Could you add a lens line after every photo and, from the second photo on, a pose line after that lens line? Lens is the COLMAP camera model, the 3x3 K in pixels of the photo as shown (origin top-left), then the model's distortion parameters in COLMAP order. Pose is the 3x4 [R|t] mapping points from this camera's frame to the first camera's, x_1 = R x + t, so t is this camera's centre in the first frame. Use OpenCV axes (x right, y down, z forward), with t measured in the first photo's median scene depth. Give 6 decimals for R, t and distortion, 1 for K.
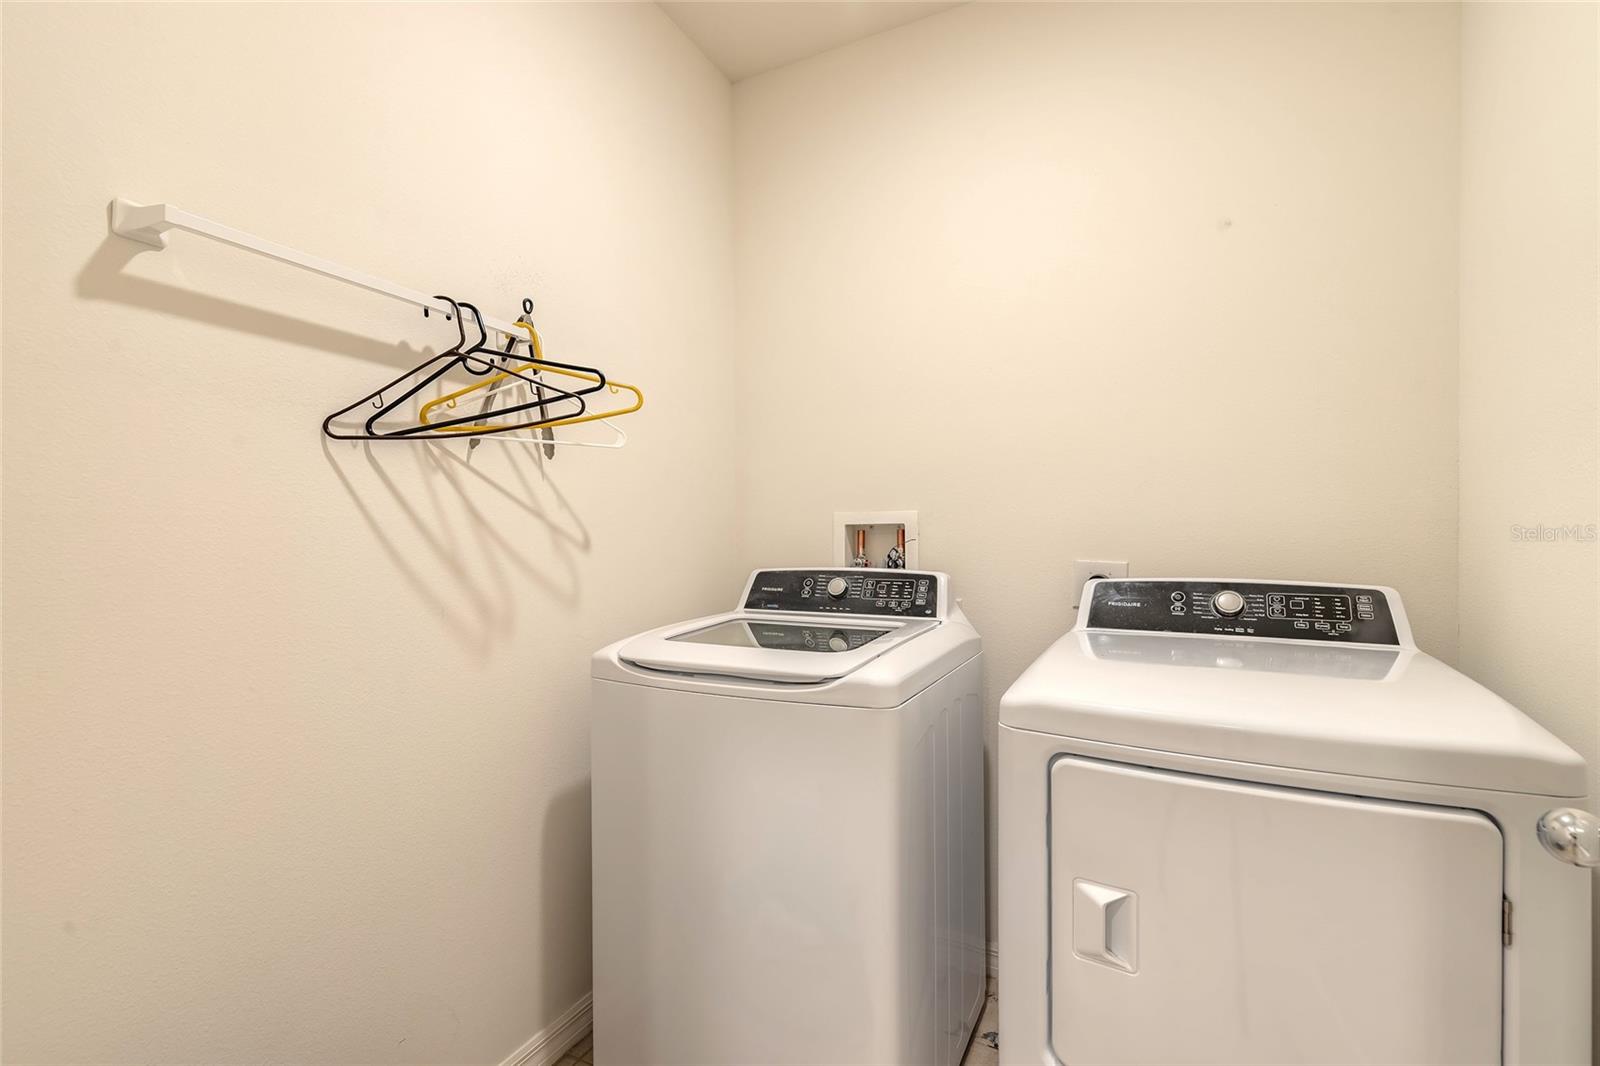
lens RADIAL K [[727.7, 0, 803.8], [0, 727.7, 546.3], [0, 0, 1]] dist [0.004786, -0.000052]
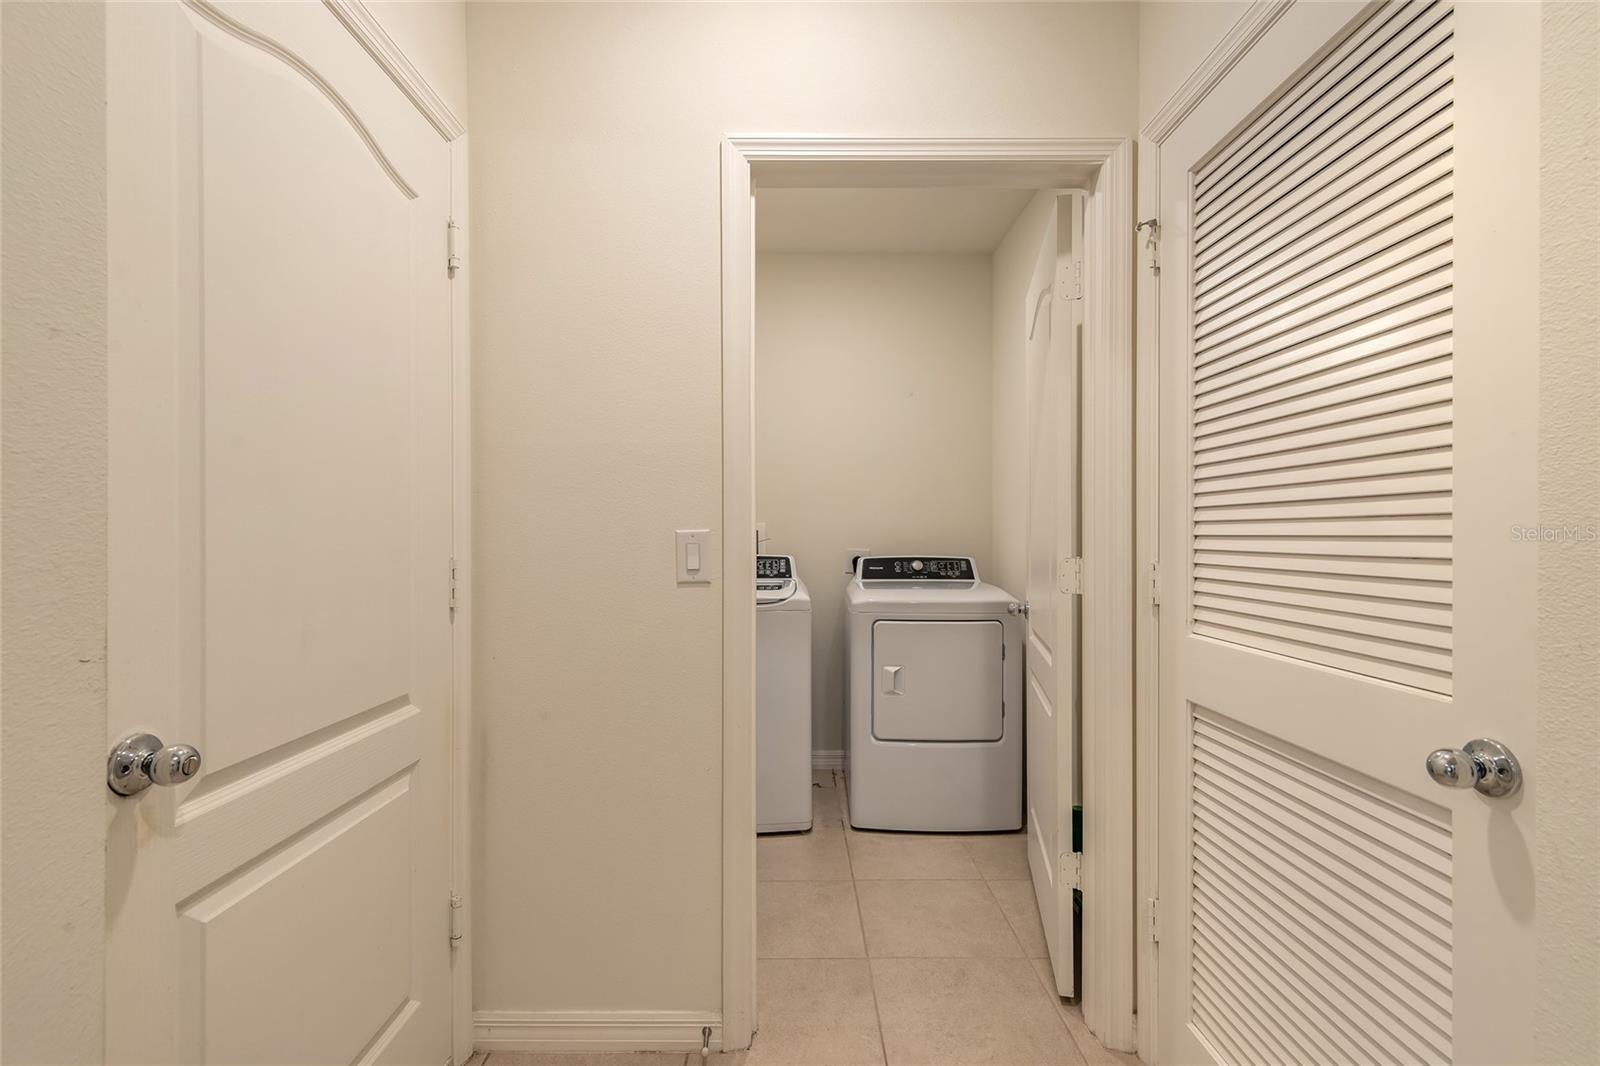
lens RADIAL K [[727.7, 0, 795.1], [0, 727.7, 532.3], [0, 0, 1]] dist [0.004786, -0.000052]
pose [[0.893519, 0.002281, 0.449019, -0.858454], [0.005724, 0.999848, -0.016469, 0.006069], [-0.448988, 0.017286, 0.893371, -0.963285]]
